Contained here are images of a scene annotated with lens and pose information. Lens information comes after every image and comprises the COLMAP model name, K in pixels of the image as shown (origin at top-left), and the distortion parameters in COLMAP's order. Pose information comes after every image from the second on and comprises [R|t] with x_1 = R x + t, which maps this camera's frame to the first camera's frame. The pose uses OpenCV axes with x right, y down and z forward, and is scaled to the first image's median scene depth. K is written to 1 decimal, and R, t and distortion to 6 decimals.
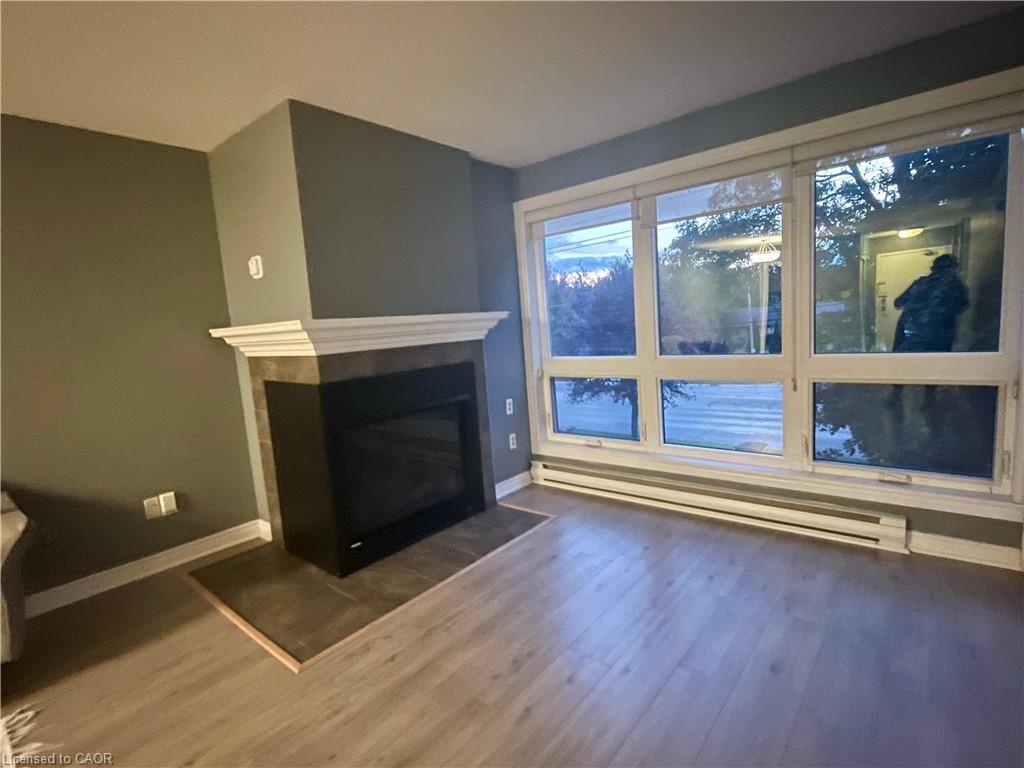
lens RADIAL K [[503.7, 0, 512.0], [0, 503.7, 384.0], [0, 0, 1]] dist [-0.001754, 0.000795]
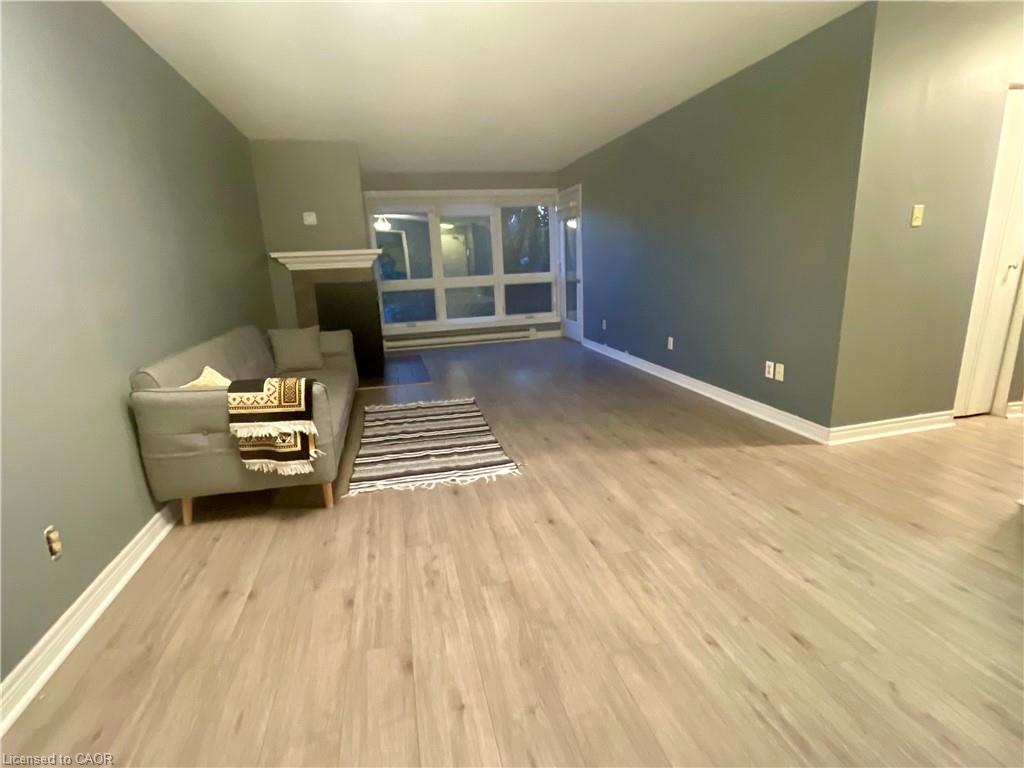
lens RADIAL K [[503.7, 0, 512.0], [0, 503.7, 384.0], [0, 0, 1]] dist [-0.001754, 0.000795]
pose [[0.589935, -0.148053, 0.793762, -1.497189], [0.104276, 0.988783, 0.106929, 0.220687], [-0.800690, 0.019689, 0.598756, -0.597705]]
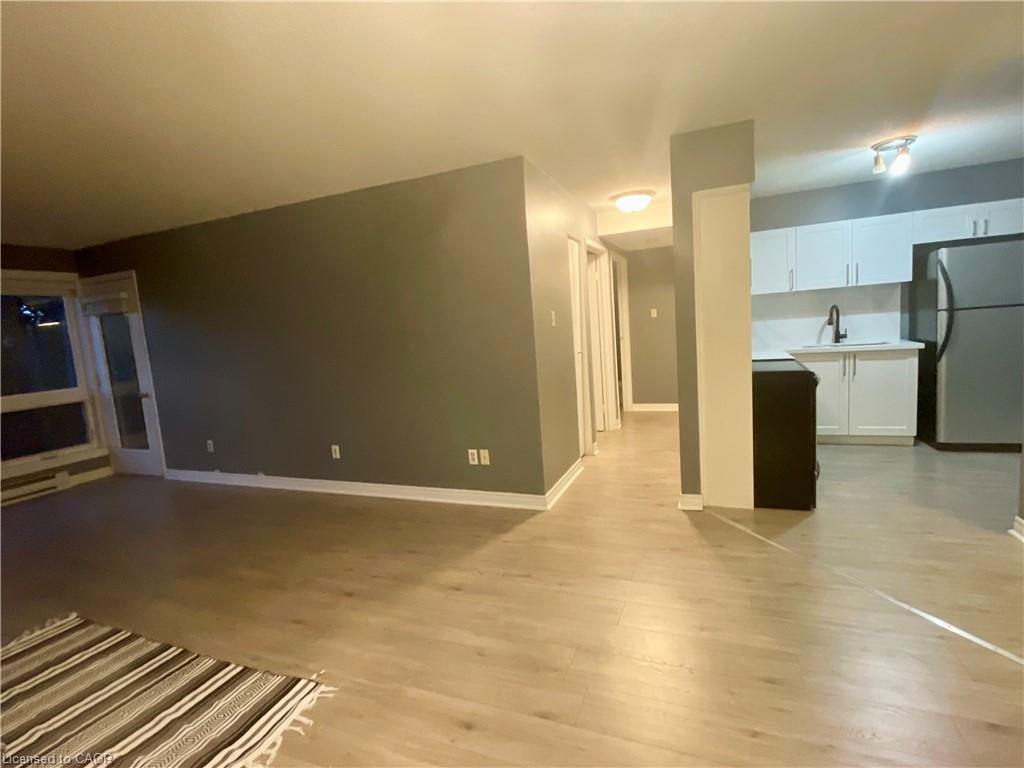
lens RADIAL K [[503.7, 0, 512.0], [0, 503.7, 384.0], [0, 0, 1]] dist [-0.001754, 0.000795]
pose [[-0.297561, -0.018925, 0.954515, -1.413105], [0.213406, 0.973187, 0.085822, 0.113802], [-0.930546, 0.229237, -0.285544, -0.144948]]
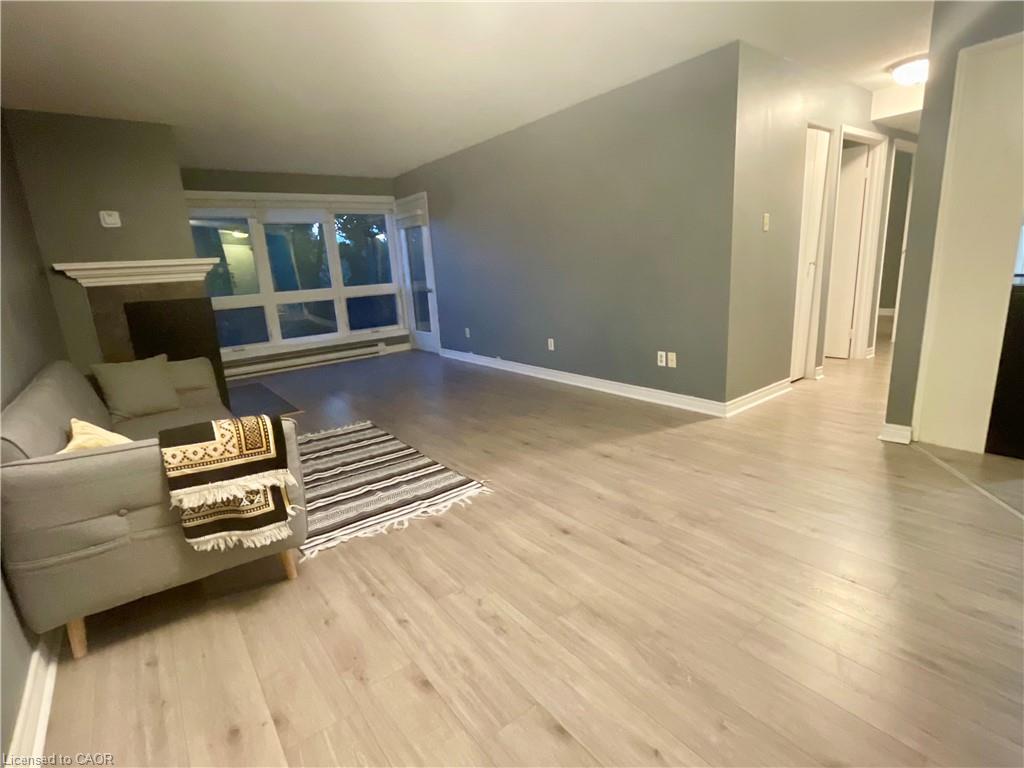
lens RADIAL K [[503.7, 0, 512.0], [0, 503.7, 384.0], [0, 0, 1]] dist [-0.001754, 0.000795]
pose [[0.217730, -0.171550, 0.960814, -1.564239], [0.169380, 0.976136, 0.135902, 0.195562], [-0.961199, 0.133153, 0.241591, -0.305186]]
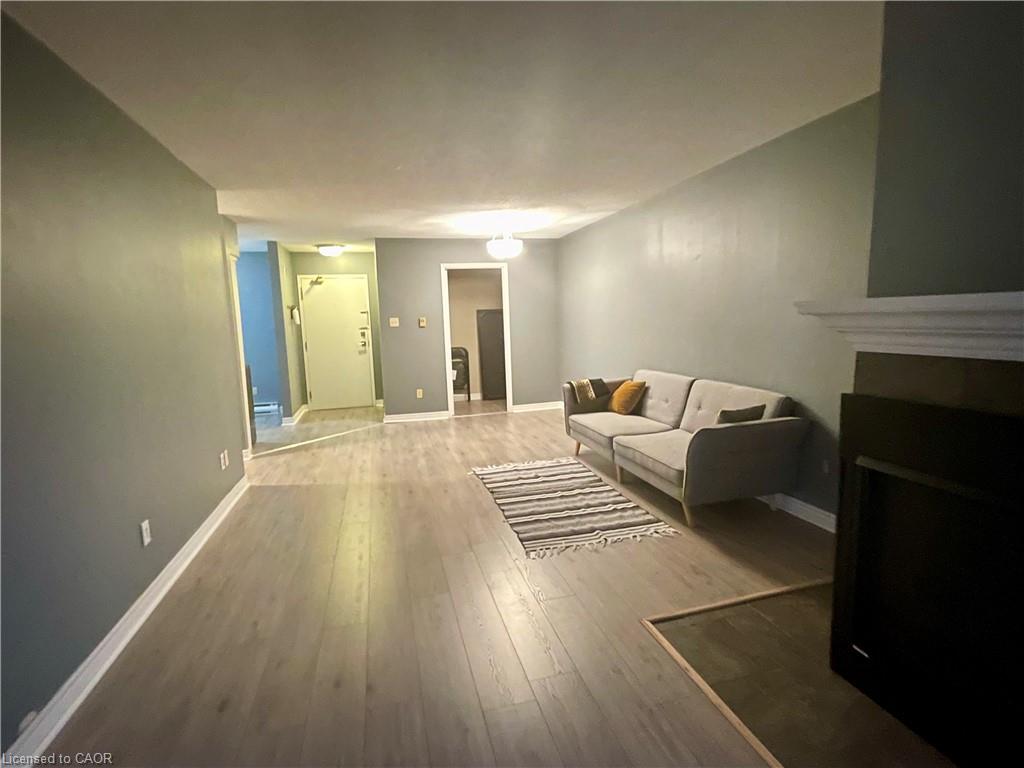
lens RADIAL K [[503.7, 0, 512.0], [0, 503.7, 384.0], [0, 0, 1]] dist [-0.001754, 0.000795]
pose [[-0.562721, 0.195599, -0.803173, 0.357810], [-0.031241, 0.965877, 0.257111, -0.146702], [0.826056, 0.169774, -0.537408, 0.842780]]
